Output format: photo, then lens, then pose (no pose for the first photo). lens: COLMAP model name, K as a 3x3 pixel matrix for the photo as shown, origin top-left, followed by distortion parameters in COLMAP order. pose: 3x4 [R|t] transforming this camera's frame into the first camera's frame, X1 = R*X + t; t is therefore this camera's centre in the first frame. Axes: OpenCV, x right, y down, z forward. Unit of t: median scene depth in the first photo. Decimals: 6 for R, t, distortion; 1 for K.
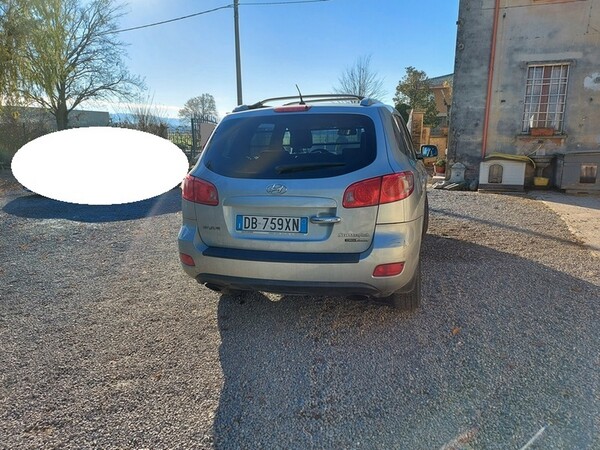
lens RADIAL K [[425.4, 0, 300.4], [0, 425.4, 223.9], [0, 0, 1]] dist [0.057093, -0.043340]
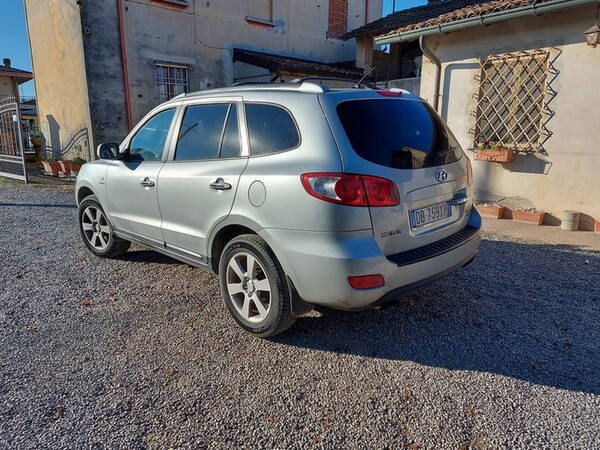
lens RADIAL K [[425.4, 0, 305.0], [0, 425.4, 223.7], [0, 0, 1]] dist [0.057093, -0.043340]
pose [[0.486190, -0.177263, 0.855685, -0.257665], [0.172247, 0.979438, 0.105031, -0.031920], [-0.856709, 0.096324, 0.506727, 0.192627]]
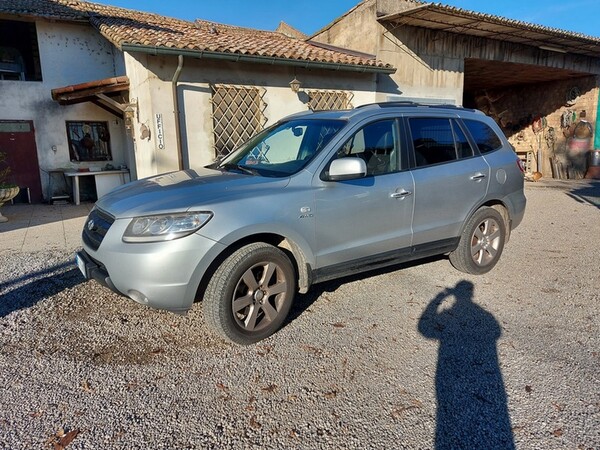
lens RADIAL K [[425.4, 0, 302.0], [0, 425.4, 226.0], [0, 0, 1]] dist [0.057093, -0.043340]
pose [[-0.752514, -0.102178, 0.650602, -0.174108], [0.159669, 0.930111, 0.330755, -0.159962], [-0.638928, 0.352778, -0.683607, 0.804840]]
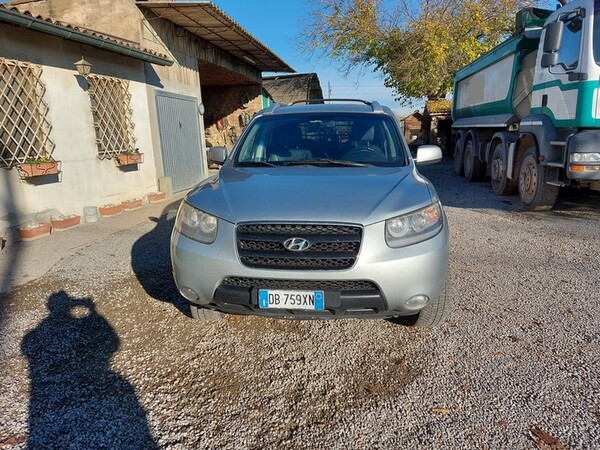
lens RADIAL K [[425.4, 0, 303.4], [0, 425.4, 226.7], [0, 0, 1]] dist [0.057093, -0.043340]
pose [[-0.992376, 0.064072, -0.105279, 0.161013], [0.015114, 0.911059, 0.411999, -0.188152], [0.122313, 0.407266, -0.905082, 0.898489]]
